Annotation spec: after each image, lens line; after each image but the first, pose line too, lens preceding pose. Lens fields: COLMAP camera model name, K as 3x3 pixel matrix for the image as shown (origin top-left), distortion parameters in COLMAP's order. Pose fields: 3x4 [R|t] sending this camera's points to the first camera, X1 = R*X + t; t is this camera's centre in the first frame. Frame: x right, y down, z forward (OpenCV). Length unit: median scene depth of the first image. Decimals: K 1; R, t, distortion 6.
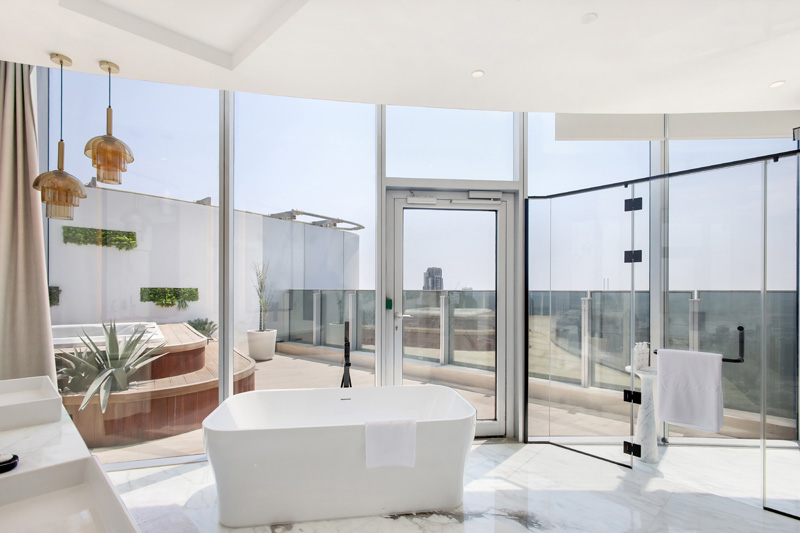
lens RADIAL K [[383.1, 0, 402.1], [0, 383.1, 287.0], [0, 0, 1]] dist [0.003171, 0.000049]
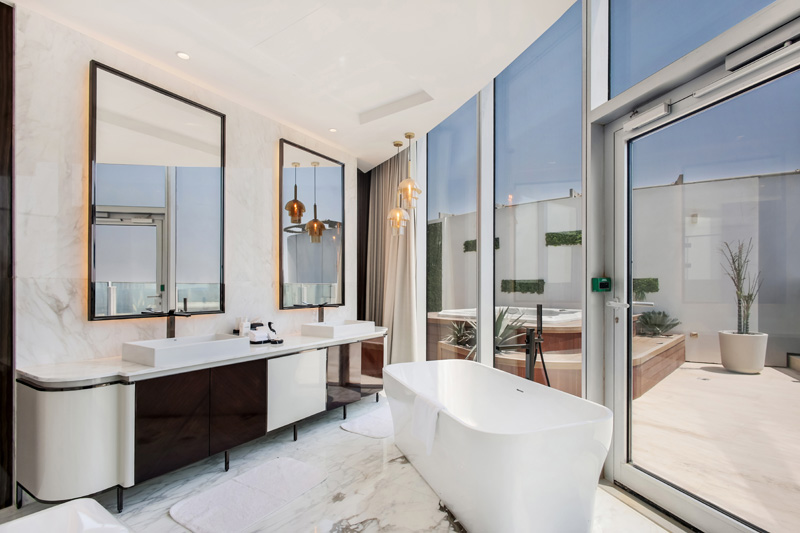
lens RADIAL K [[383.1, 0, 402.1], [0, 383.1, 287.0], [0, 0, 1]] dist [0.003171, 0.000049]
pose [[0.180577, -0.004601, -0.983550, 0.323159], [0.011722, 0.999928, -0.002525, 0.023239], [0.983491, -0.011073, 0.180618, 0.272022]]
